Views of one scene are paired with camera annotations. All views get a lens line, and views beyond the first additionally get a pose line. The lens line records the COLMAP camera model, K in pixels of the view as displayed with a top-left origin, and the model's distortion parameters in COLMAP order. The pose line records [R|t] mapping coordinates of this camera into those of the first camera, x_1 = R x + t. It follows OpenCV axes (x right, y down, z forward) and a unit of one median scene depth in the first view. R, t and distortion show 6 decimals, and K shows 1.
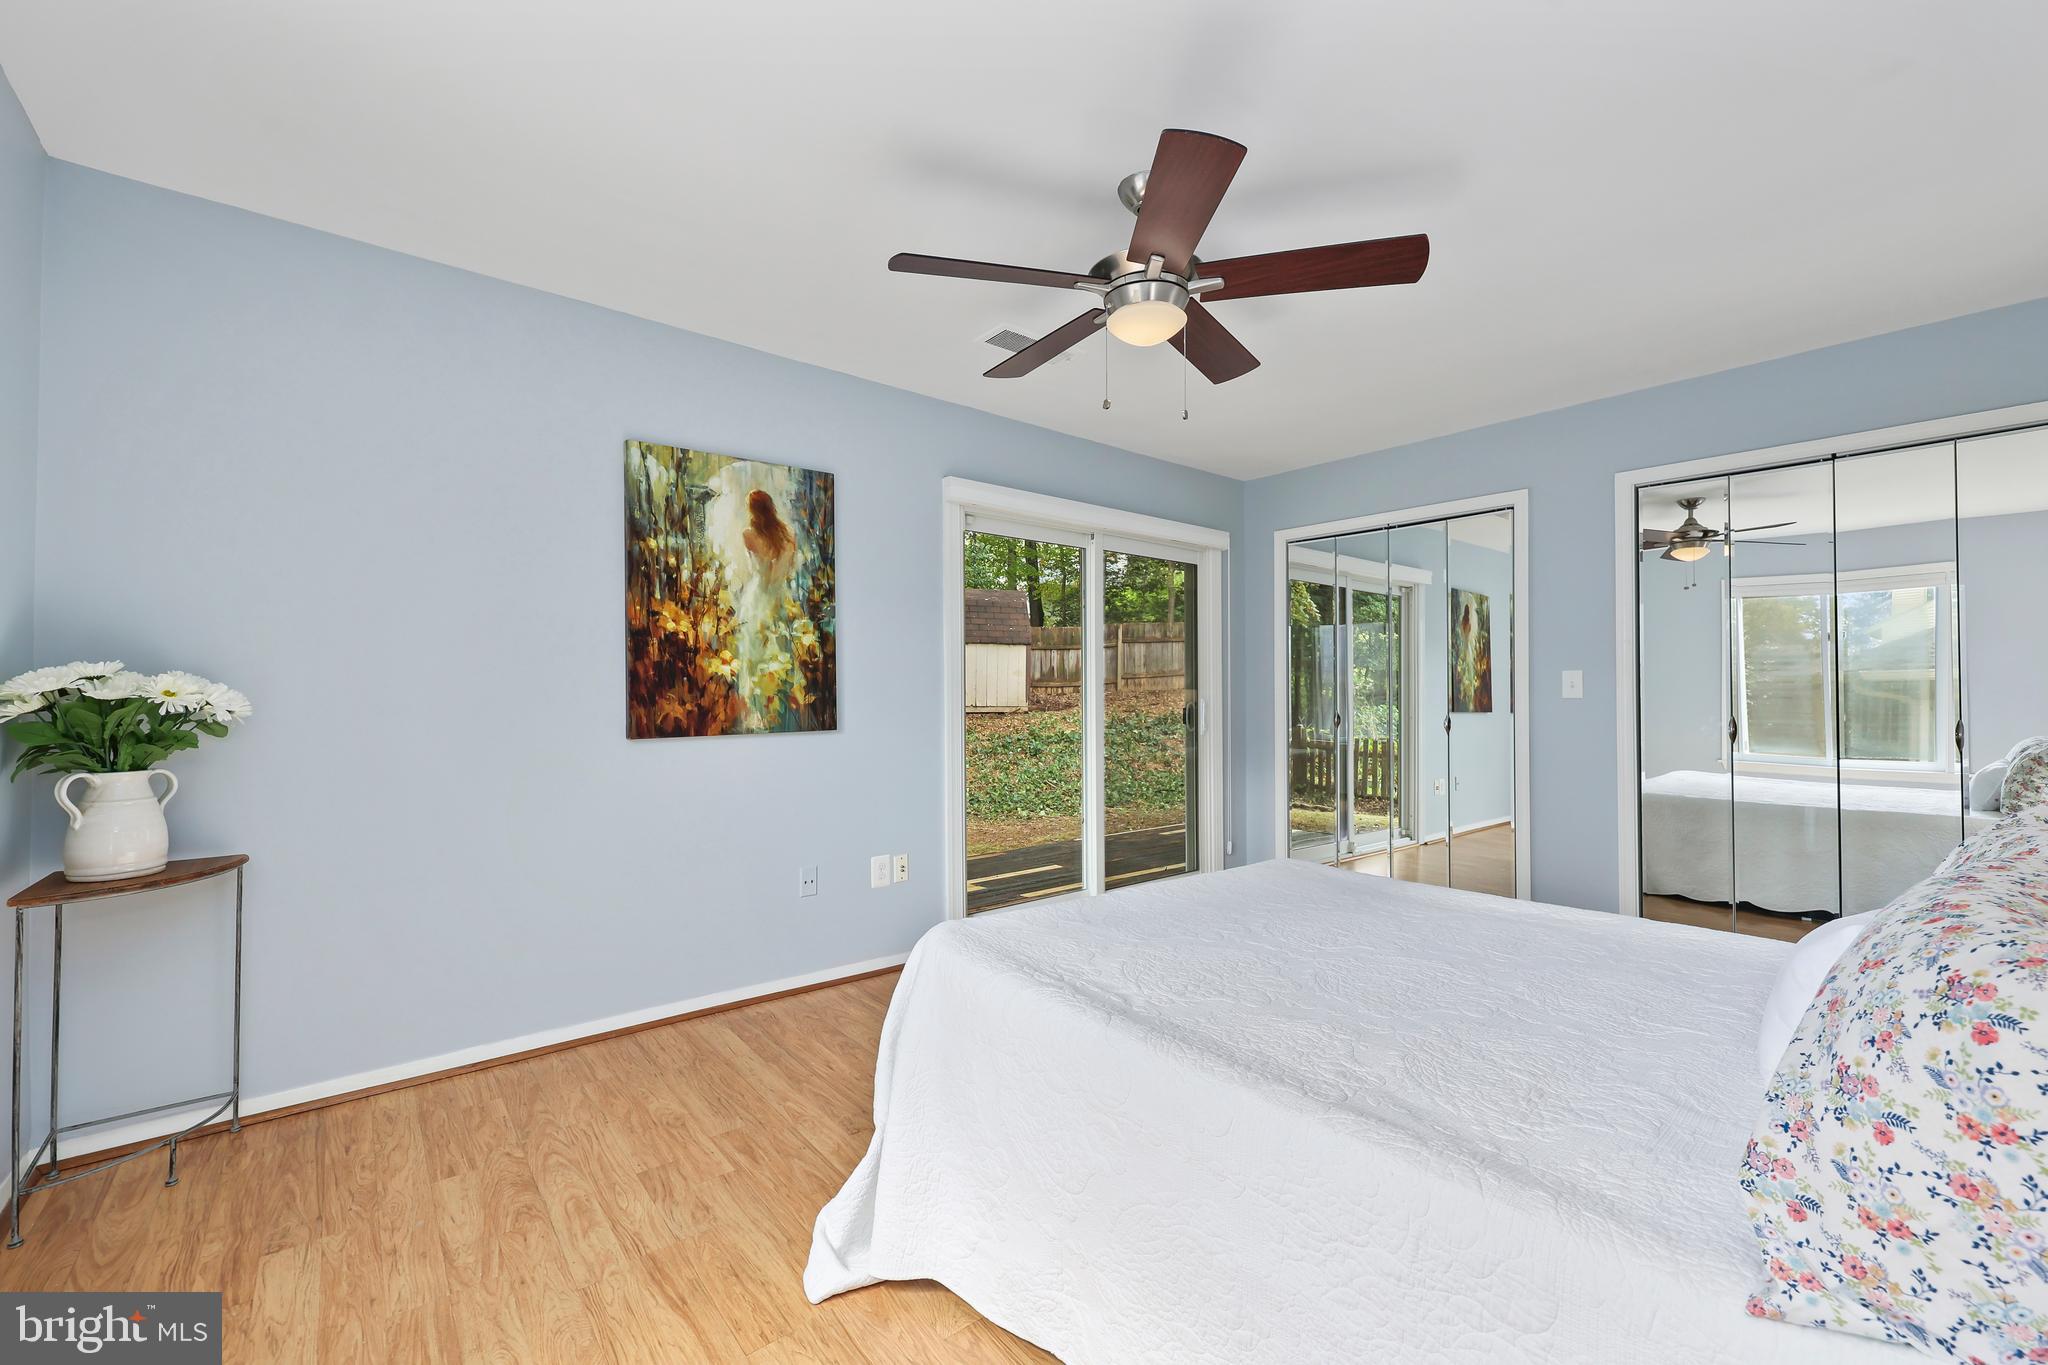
lens RADIAL K [[858.2, 0, 1028.3], [0, 858.2, 671.6], [0, 0, 1]] dist [0.008079, -0.001254]
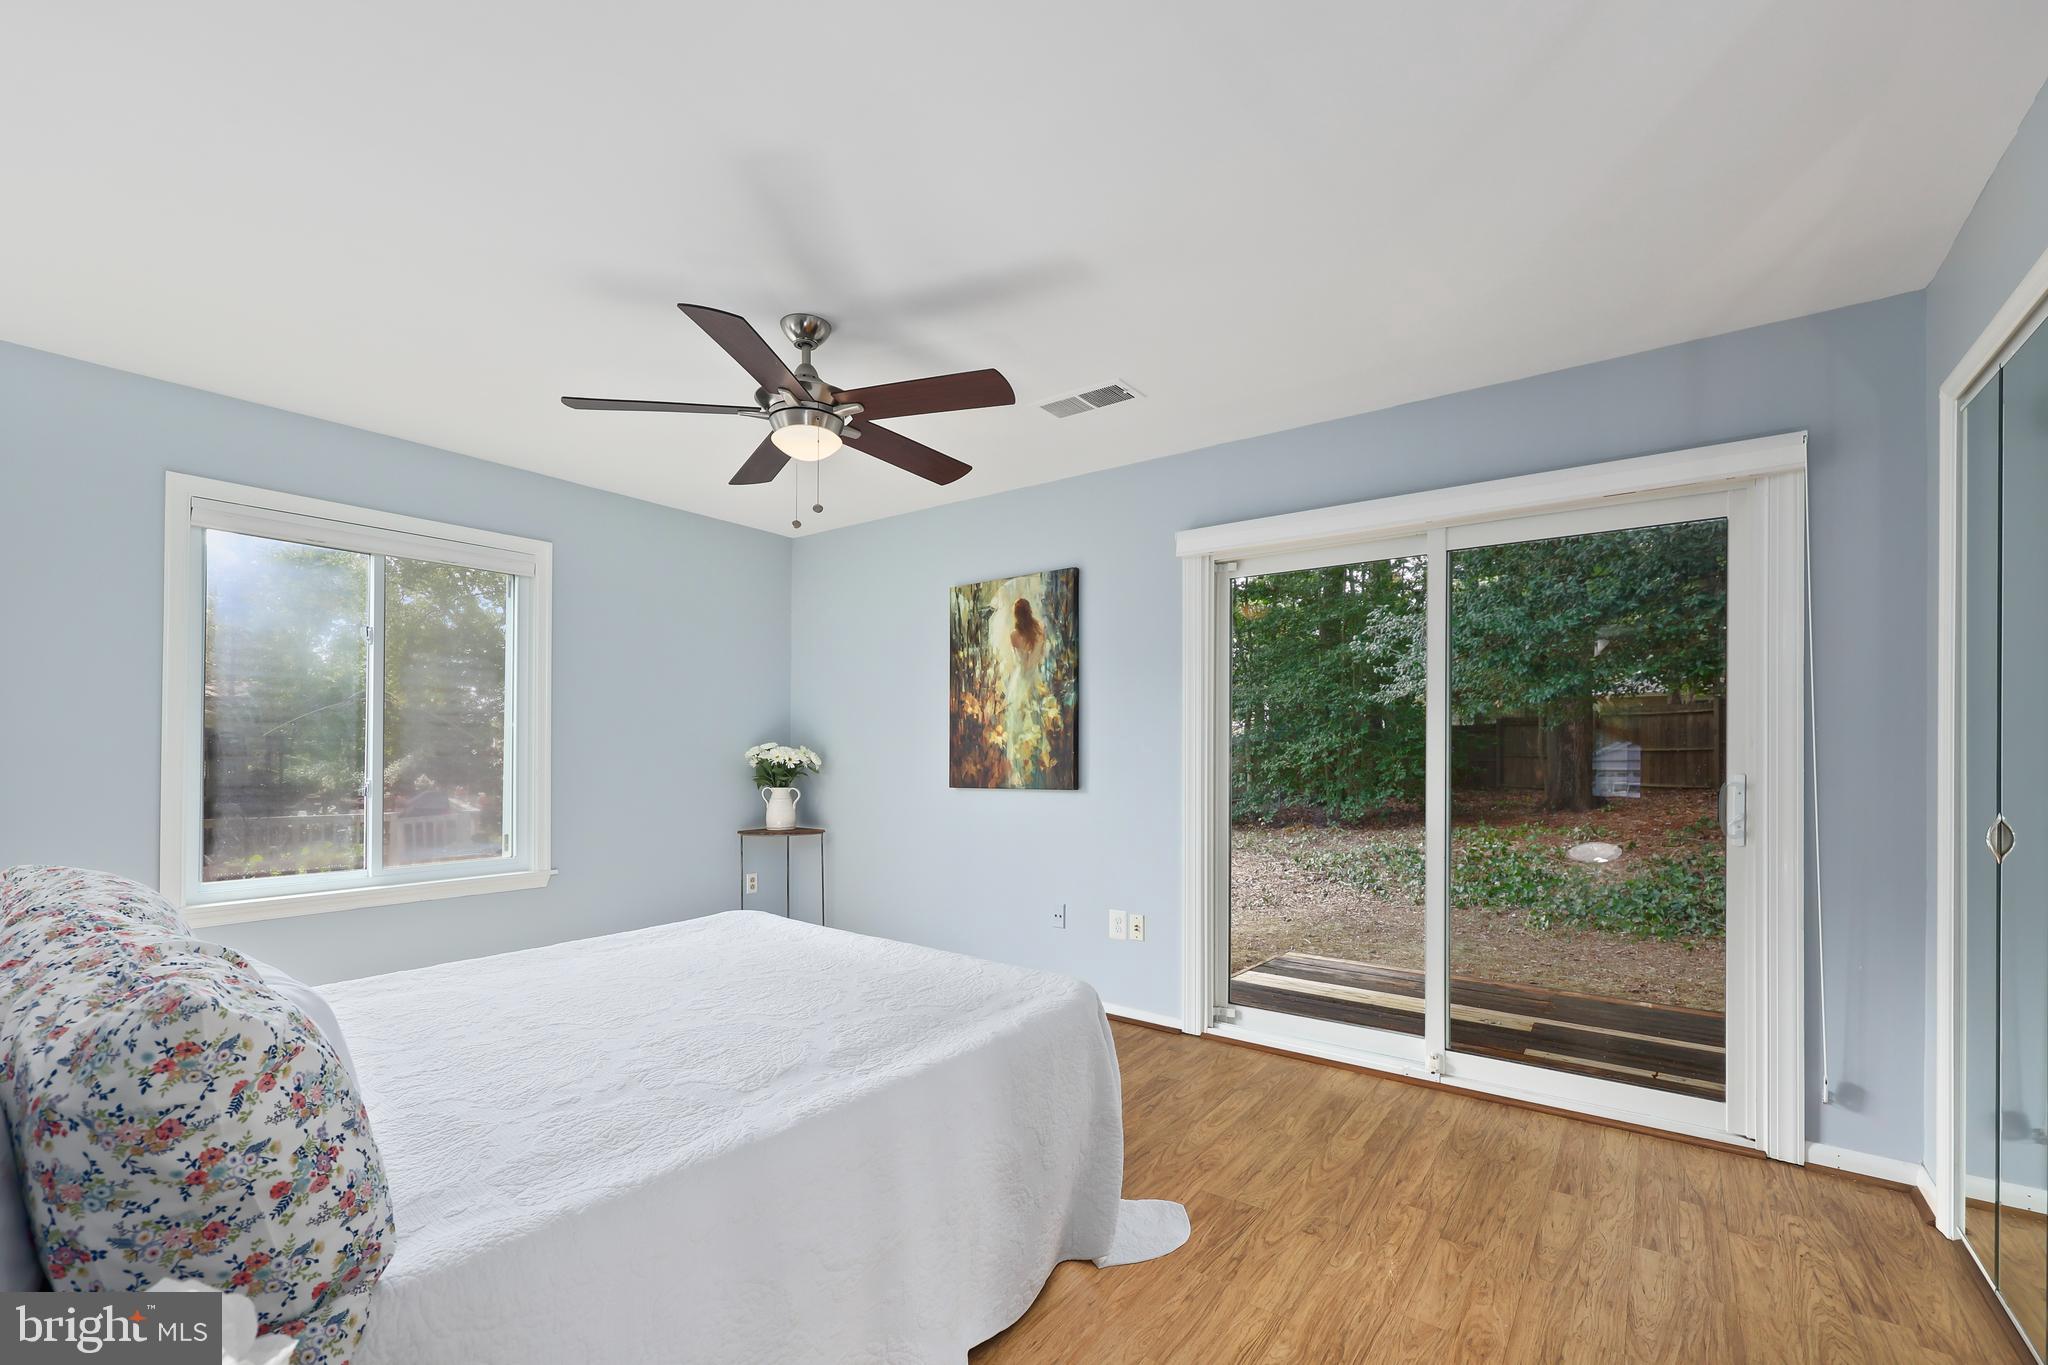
lens RADIAL K [[858.2, 0, 1060.5], [0, 858.2, 757.1], [0, 0, 1]] dist [0.008079, -0.001254]
pose [[0.241589, 0.000585, -0.970378, 0.953068], [0.013744, 0.999897, 0.004025, 0.020349], [0.970281, -0.014310, 0.241556, 0.755708]]
